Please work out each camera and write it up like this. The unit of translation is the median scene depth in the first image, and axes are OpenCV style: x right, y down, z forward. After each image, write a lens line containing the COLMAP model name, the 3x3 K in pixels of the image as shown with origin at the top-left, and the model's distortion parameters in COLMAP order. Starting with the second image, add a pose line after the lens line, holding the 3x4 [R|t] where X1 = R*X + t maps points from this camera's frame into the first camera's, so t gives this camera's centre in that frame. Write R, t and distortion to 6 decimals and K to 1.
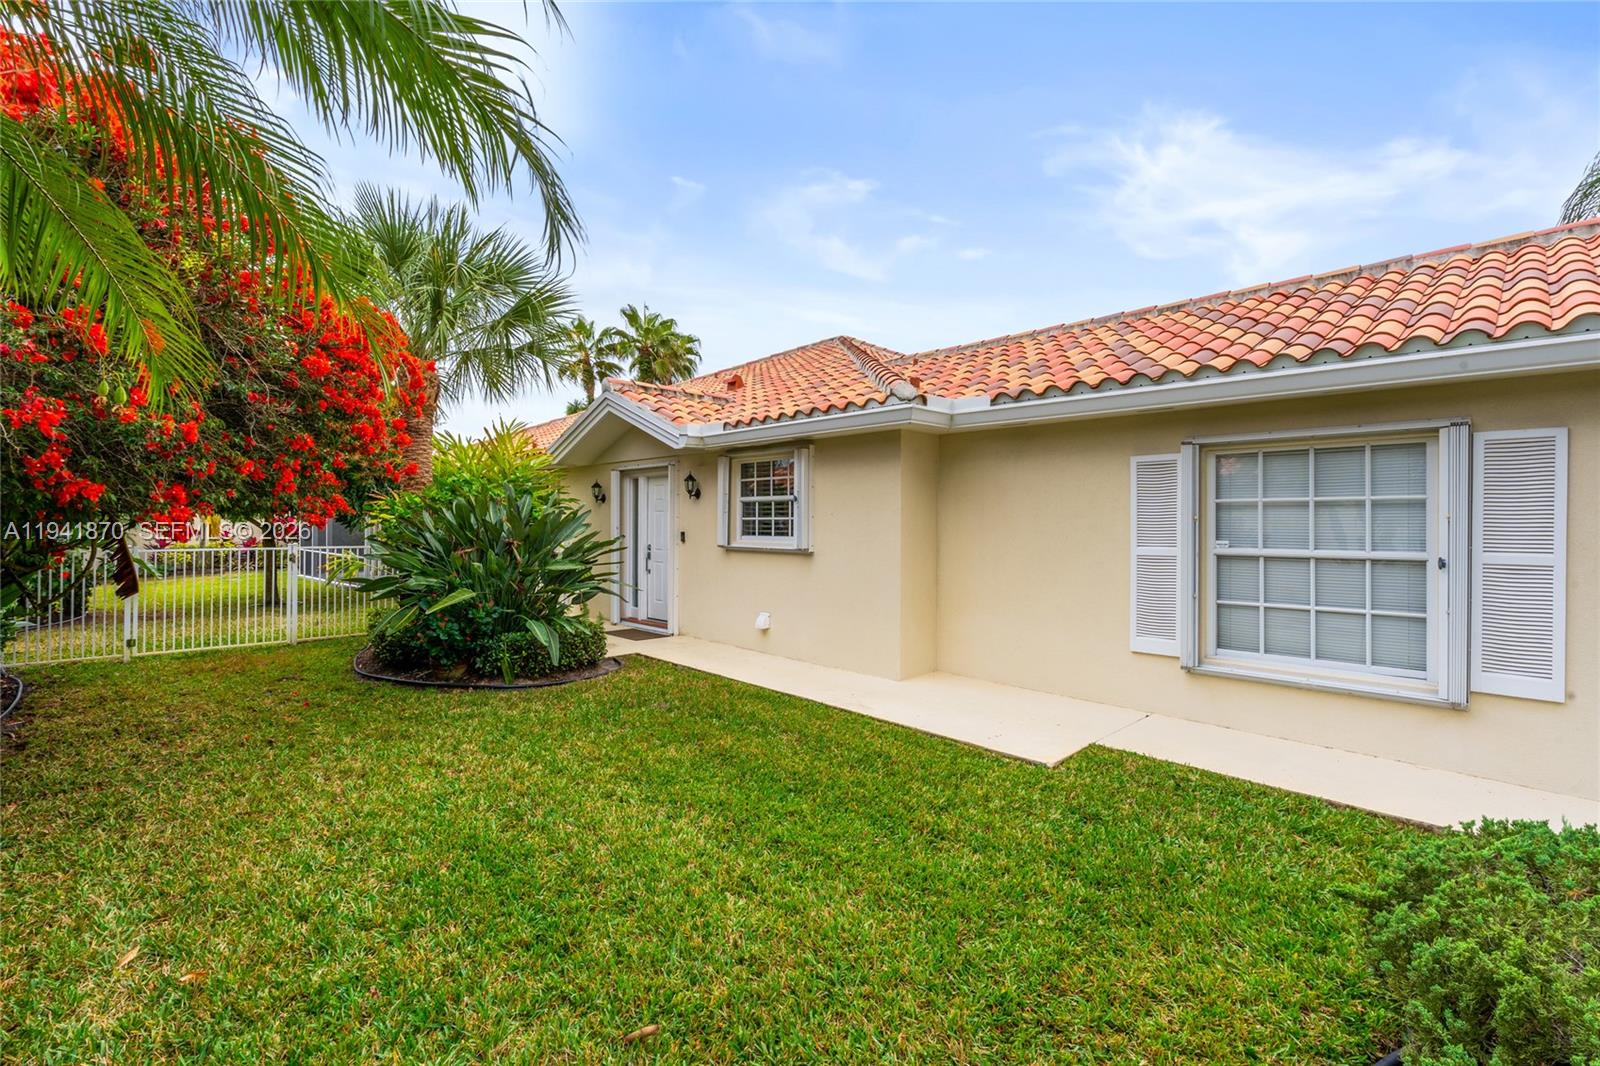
lens RADIAL K [[723.4, 0, 800.0], [0, 723.4, 533.0], [0, 0, 1]] dist [0.021951, 0.000103]
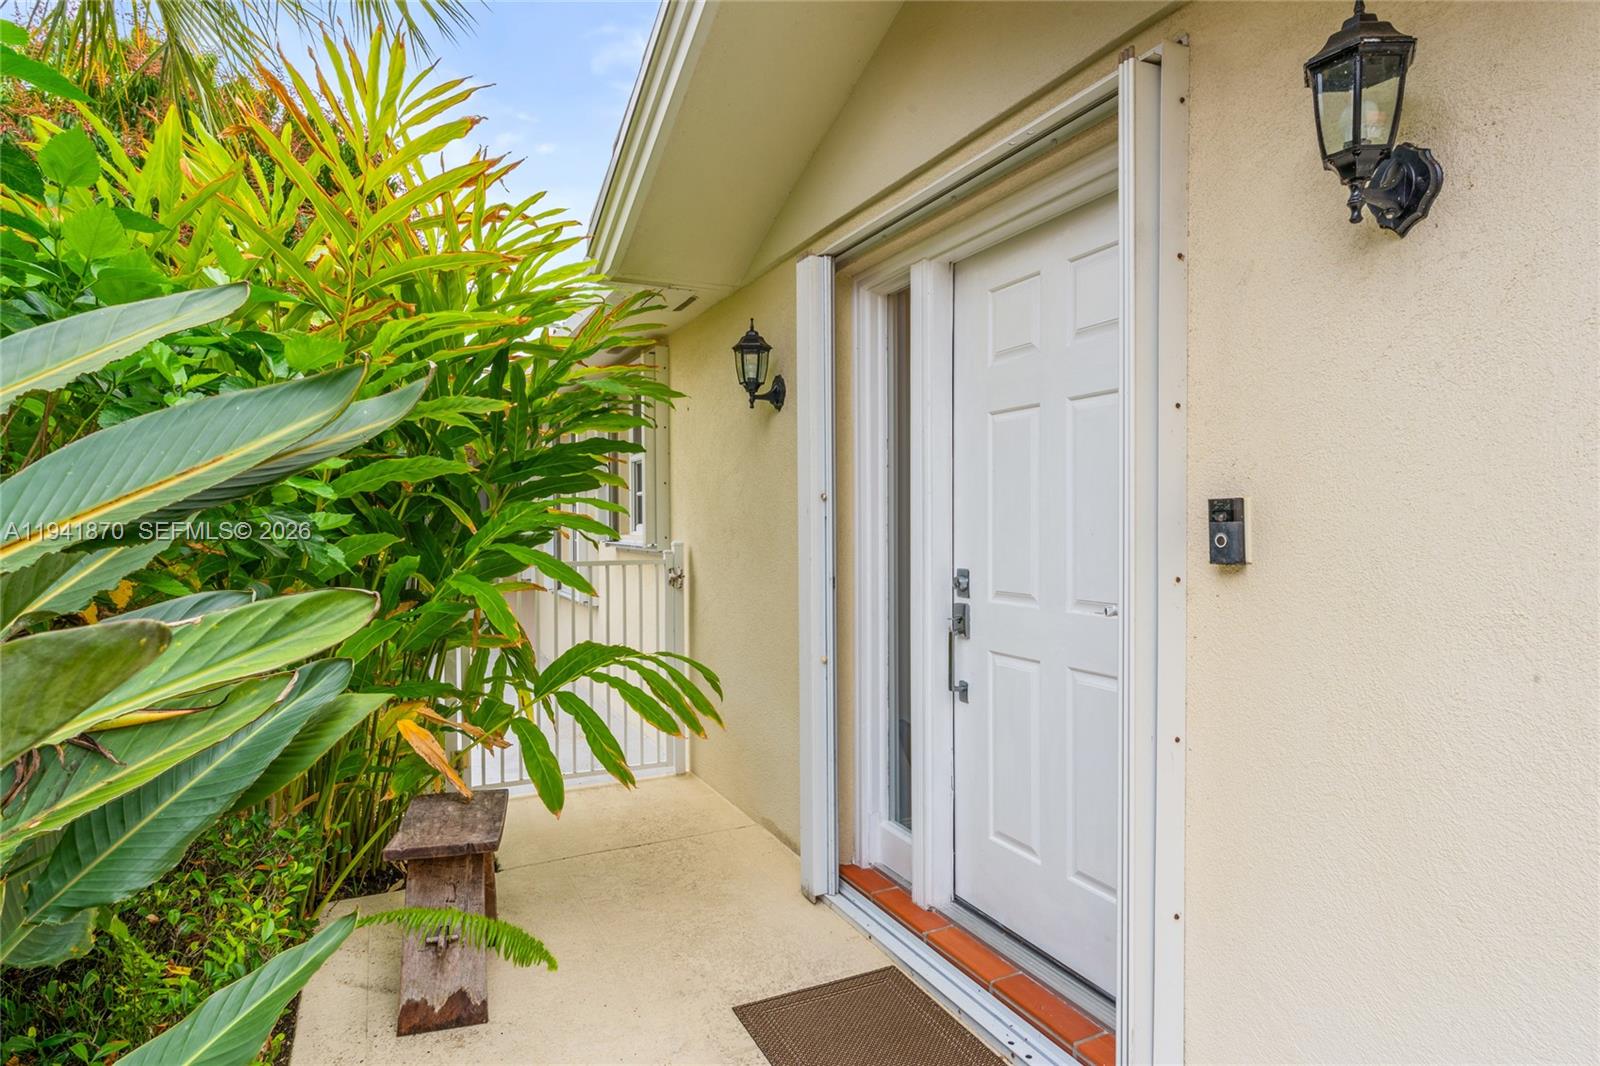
lens RADIAL K [[882.6, 0, 800.0], [0, 882.6, 533.0], [0, 0, 1]] dist [0.000082, 0.000000]
pose [[0.954133, -0.005995, -0.299323, -0.173281], [0.007271, 0.999969, 0.003147, 0.003715], [0.299294, -0.005179, 0.954147, 0.722811]]
